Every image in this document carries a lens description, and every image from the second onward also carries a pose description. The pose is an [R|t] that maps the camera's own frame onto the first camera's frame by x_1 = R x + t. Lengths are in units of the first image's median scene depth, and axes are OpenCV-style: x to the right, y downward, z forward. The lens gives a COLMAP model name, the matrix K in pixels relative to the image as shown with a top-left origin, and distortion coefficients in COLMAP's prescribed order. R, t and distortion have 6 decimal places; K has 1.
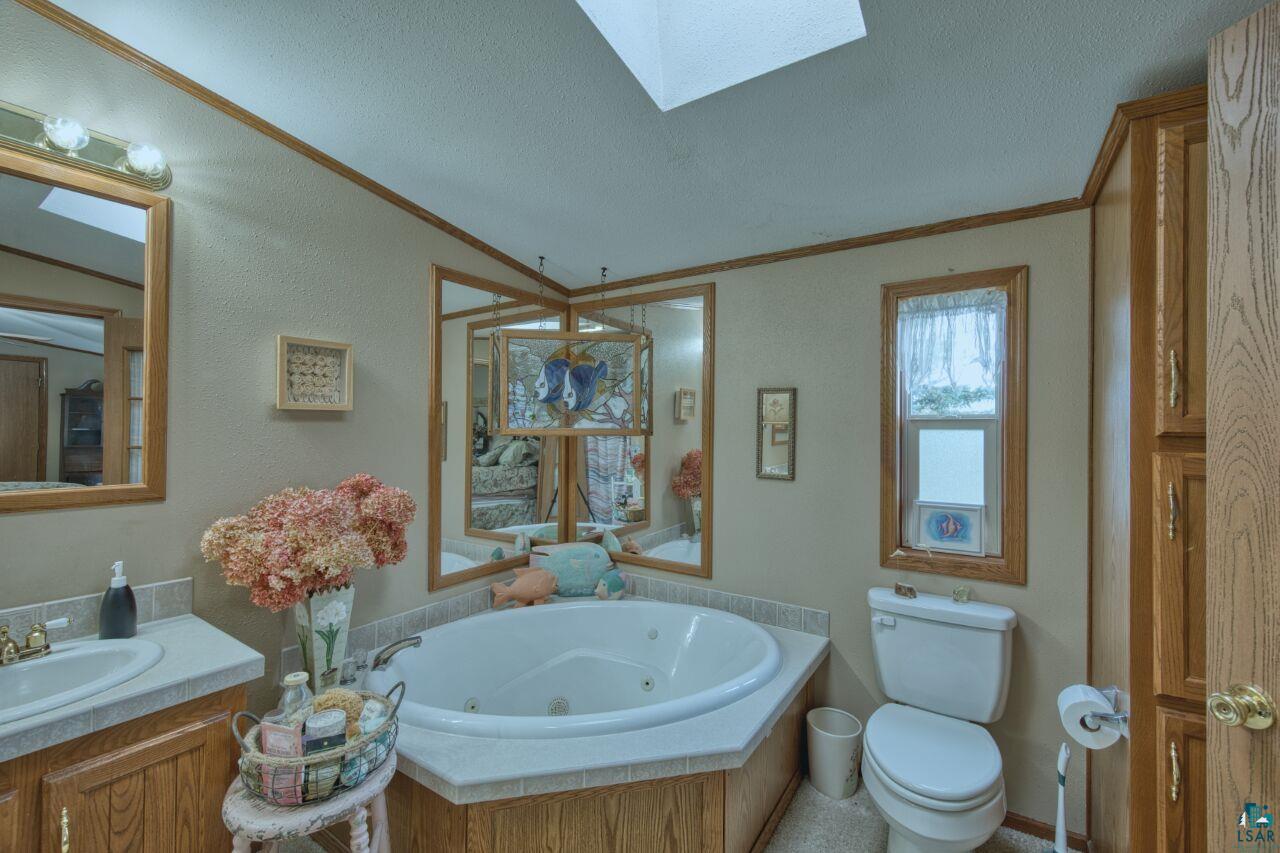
lens RADIAL K [[522.4, 0, 640.4], [0, 522.4, 426.1], [0, 0, 1]] dist [-0.017158, -0.001051]
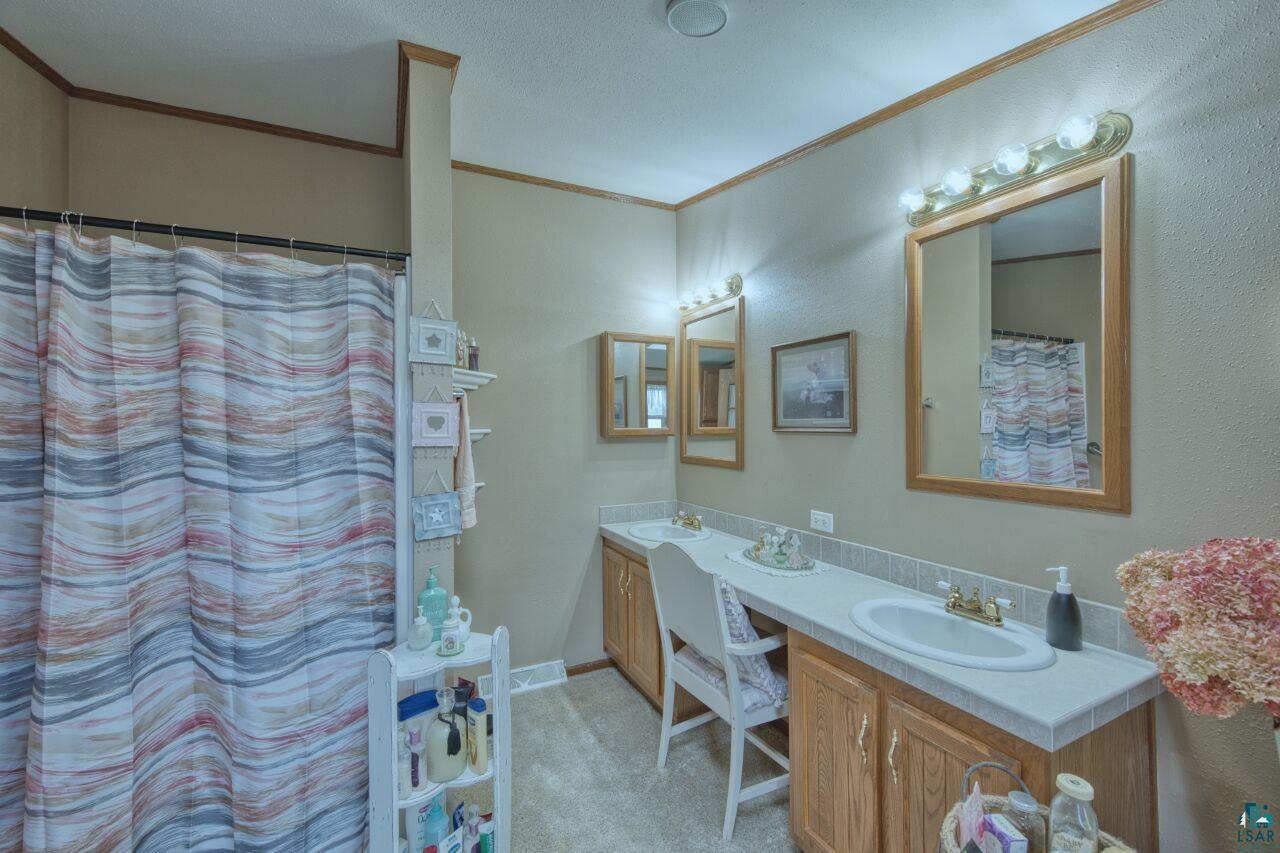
lens RADIAL K [[522.4, 0, 643.5], [0, 522.4, 425.2], [0, 0, 1]] dist [-0.017158, -0.001051]
pose [[-0.492437, -0.000884, -0.870347, 0.217670], [0.012180, 0.999895, -0.007907, -0.005806], [0.870263, -0.014495, -0.492375, 0.768908]]
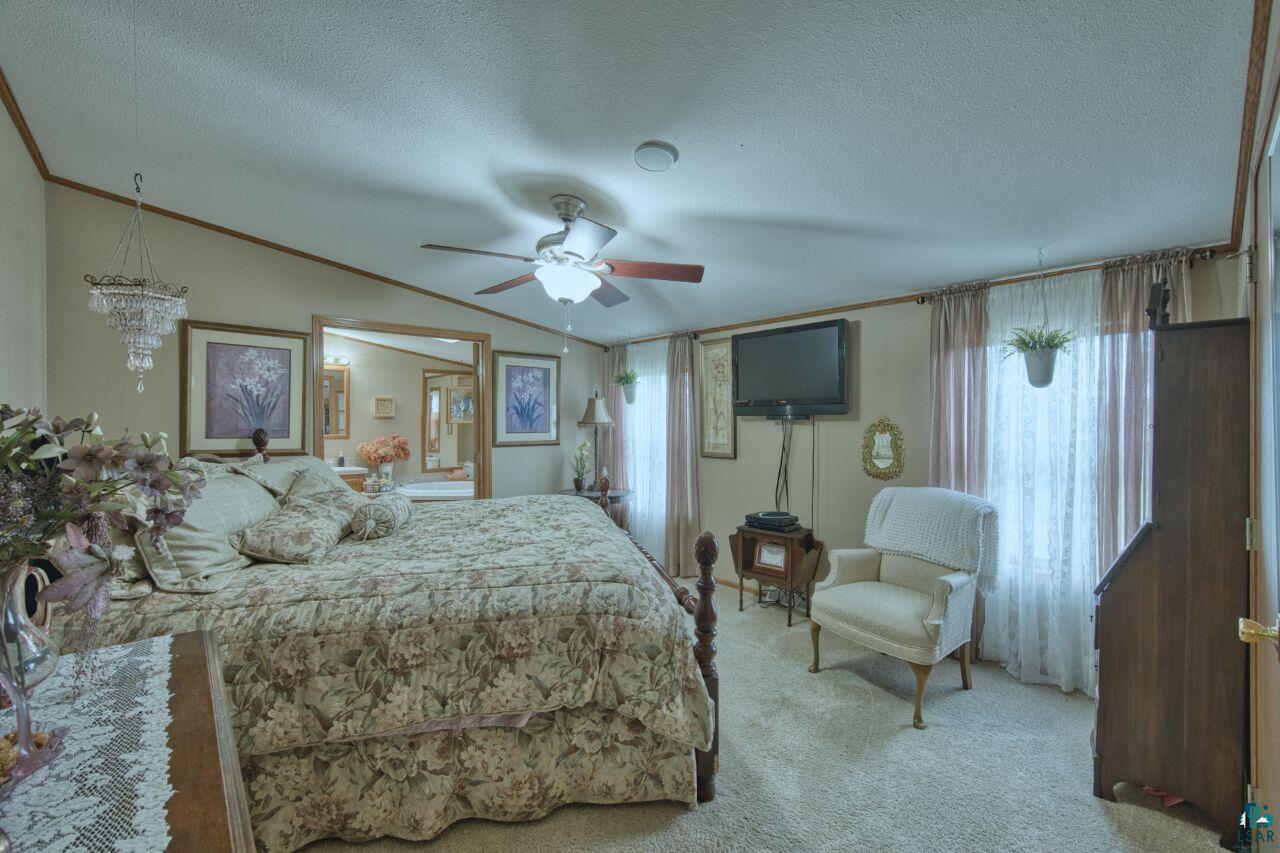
lens RADIAL K [[522.4, 0, 645.0], [0, 522.4, 428.0], [0, 0, 1]] dist [-0.017158, -0.001051]
pose [[0.972297, -0.005800, -0.233679, 2.650639], [0.008844, 0.999889, 0.011980, 0.031139], [0.233583, -0.013715, 0.972240, -2.816467]]
